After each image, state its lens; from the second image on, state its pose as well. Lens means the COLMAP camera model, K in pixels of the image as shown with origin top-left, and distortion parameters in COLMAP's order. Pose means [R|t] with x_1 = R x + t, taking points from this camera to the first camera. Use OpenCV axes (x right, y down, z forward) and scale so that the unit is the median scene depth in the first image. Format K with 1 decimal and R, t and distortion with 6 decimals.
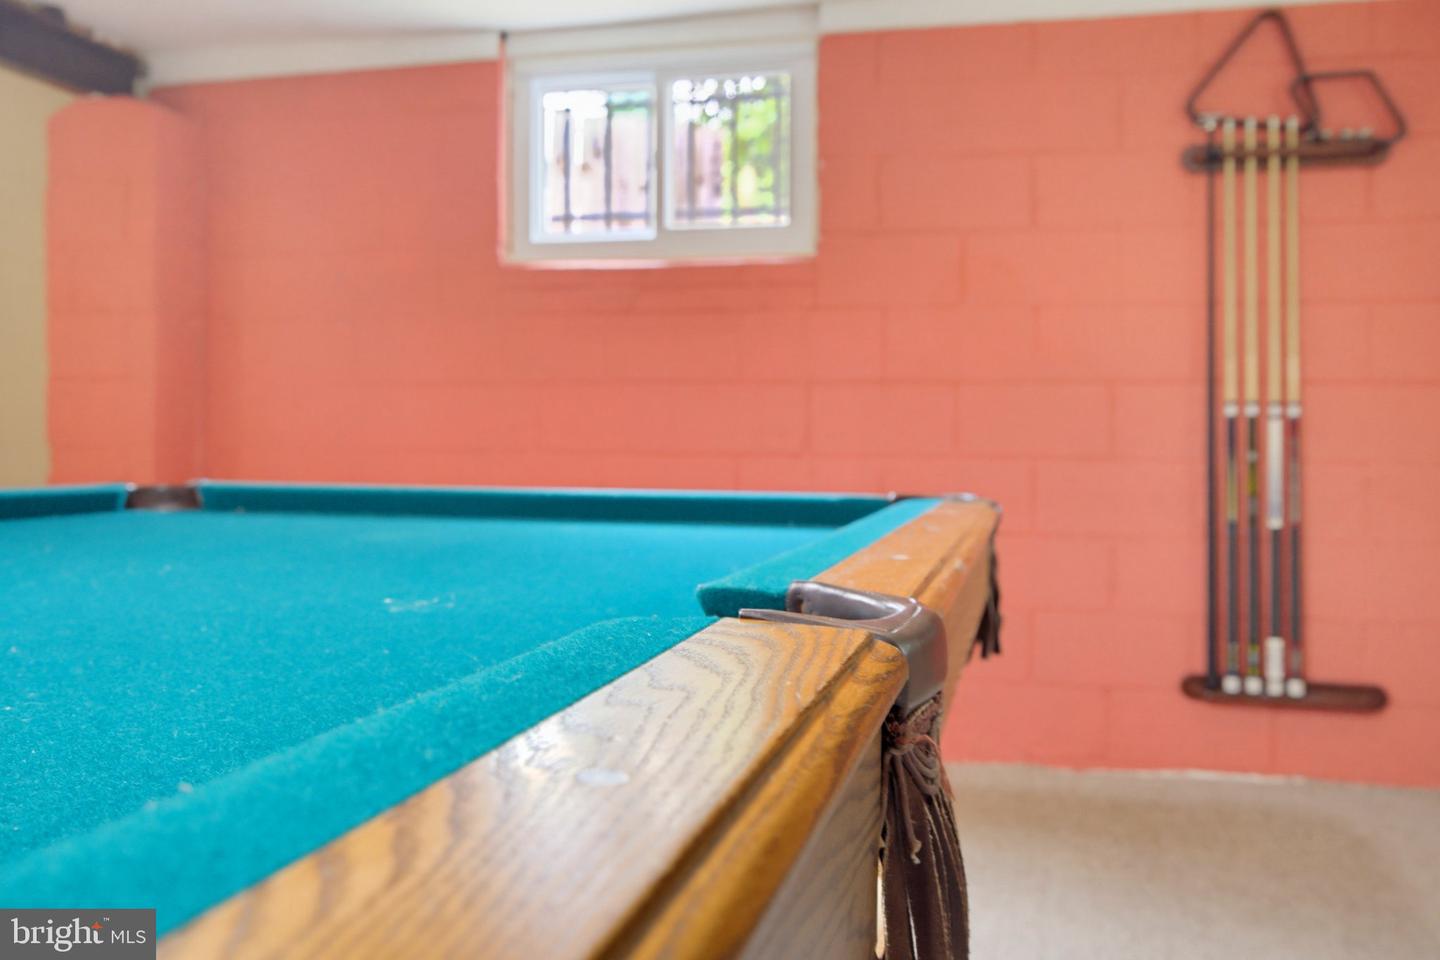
lens RADIAL K [[1241.5, 0, 719.3], [0, 1241.5, 474.3], [0, 0, 1]] dist [0.001478, 0.001525]
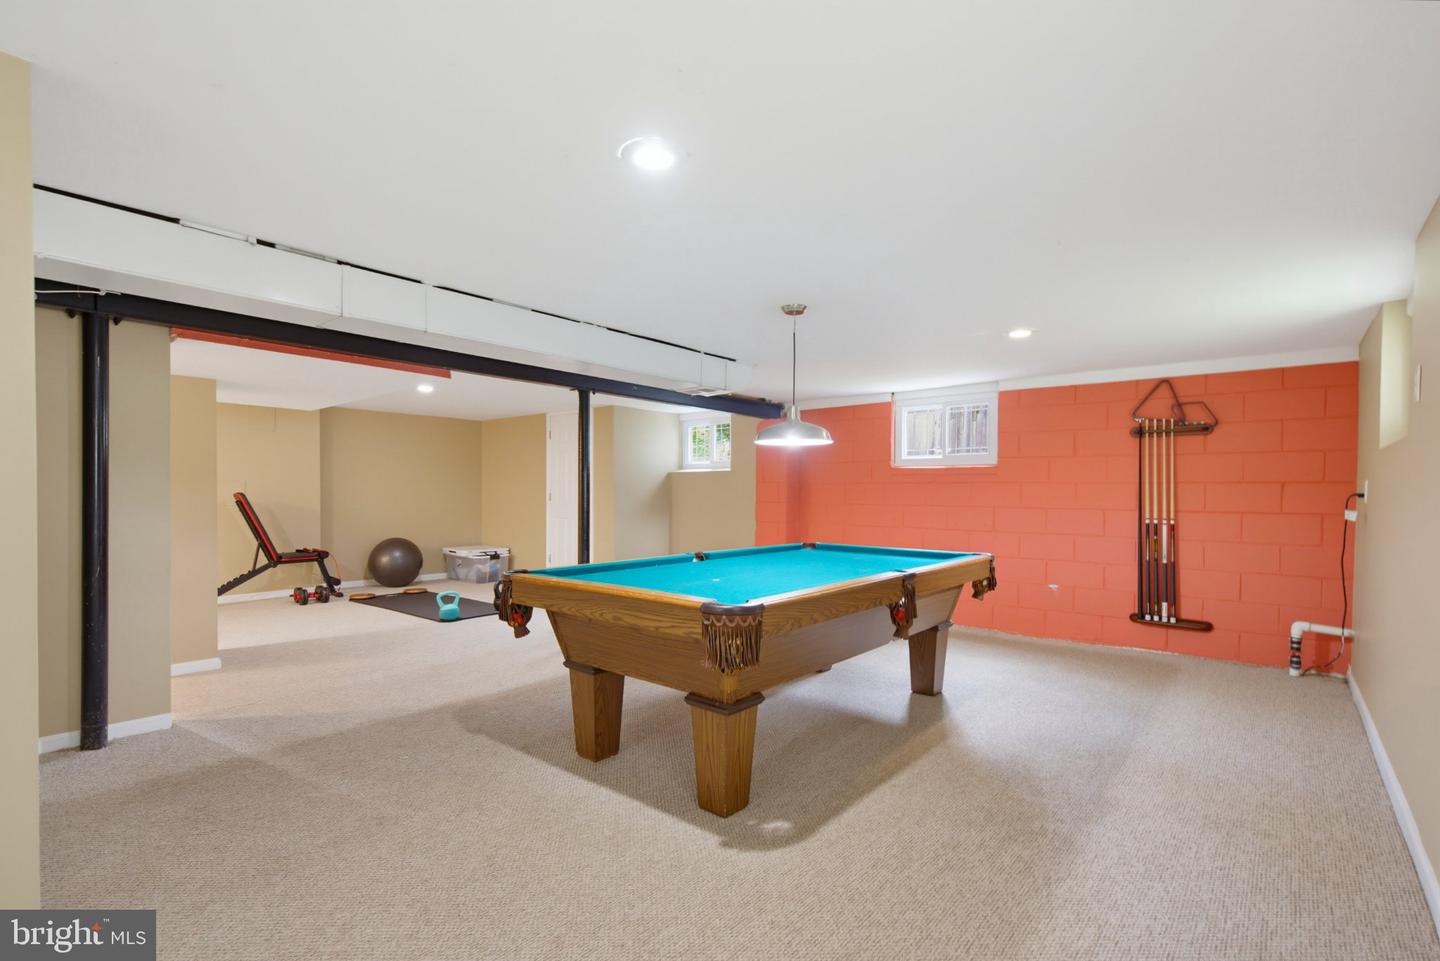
lens RADIAL K [[668.9, 0, 719.2], [0, 668.9, 489.2], [0, 0, 1]] dist [0.006469, -0.001363]
pose [[0.896671, -0.004162, -0.442678, 0.212213], [-0.012012, 0.999359, -0.033726, -0.061328], [0.442534, 0.035559, 0.896046, -0.820347]]
